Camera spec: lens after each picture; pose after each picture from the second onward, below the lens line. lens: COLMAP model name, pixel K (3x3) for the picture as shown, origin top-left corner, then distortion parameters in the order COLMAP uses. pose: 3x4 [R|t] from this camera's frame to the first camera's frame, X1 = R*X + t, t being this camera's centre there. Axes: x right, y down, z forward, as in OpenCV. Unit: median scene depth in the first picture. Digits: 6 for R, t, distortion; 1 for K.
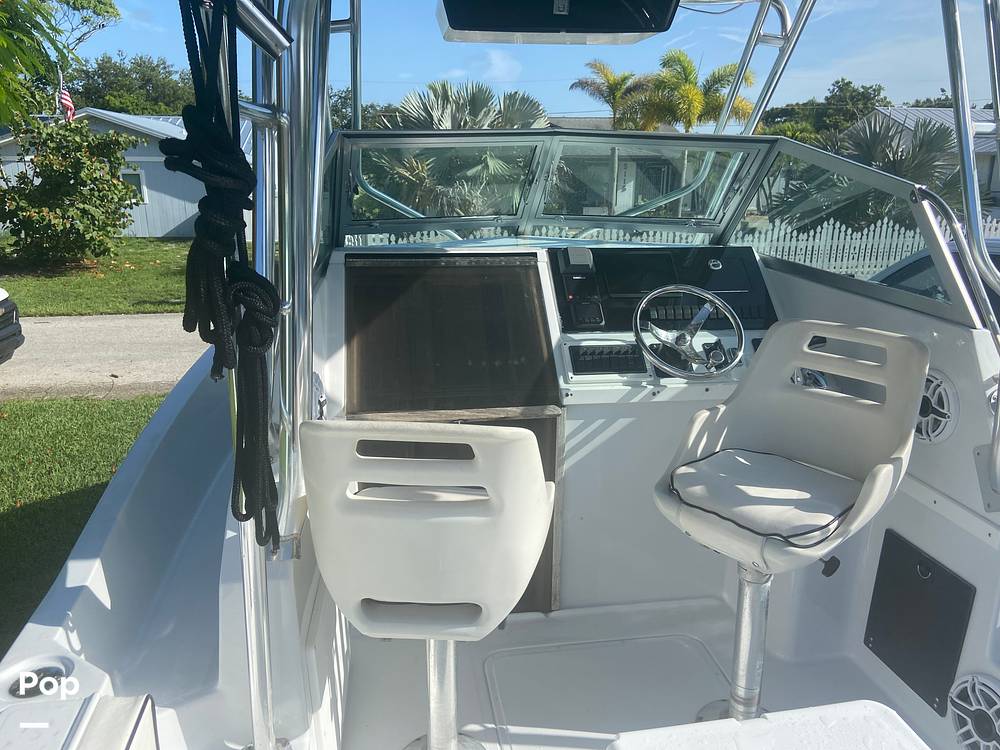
lens RADIAL K [[792.4, 0, 500.0], [0, 792.4, 375.0], [0, 0, 1]] dist [0.066923, -0.005776]
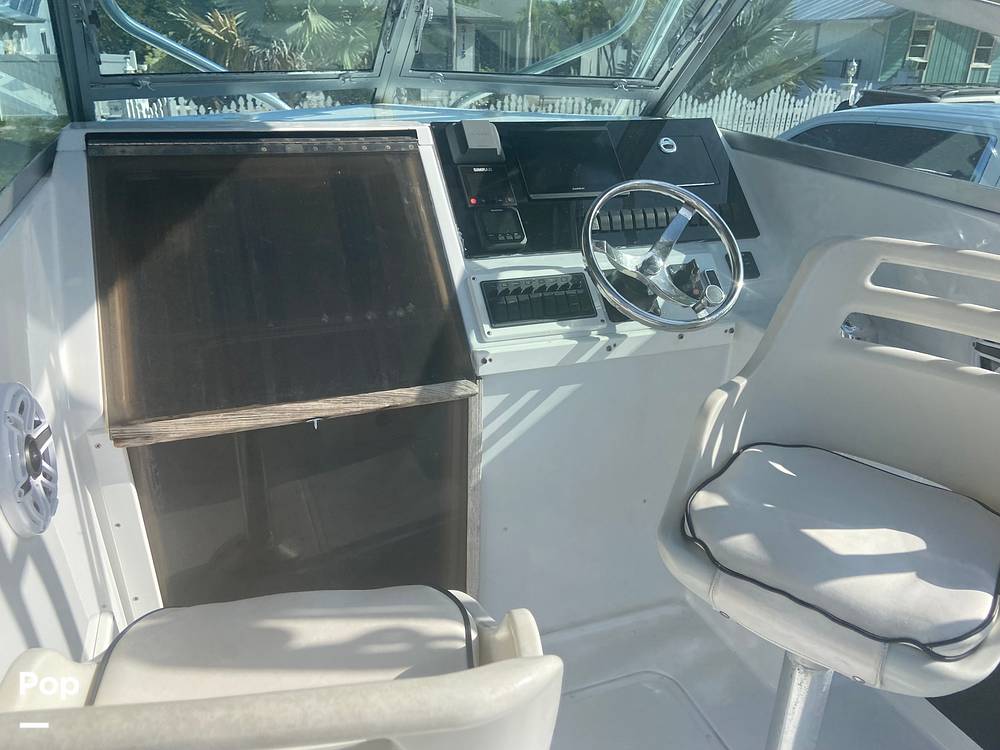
lens RADIAL K [[792.4, 0, 500.0], [0, 792.4, 375.0], [0, 0, 1]] dist [0.066923, -0.005776]
pose [[0.979760, -0.068386, 0.188130, -0.023455], [0.039848, 0.987655, 0.151494, -0.058637], [-0.196168, -0.140931, 0.970390, 0.363536]]
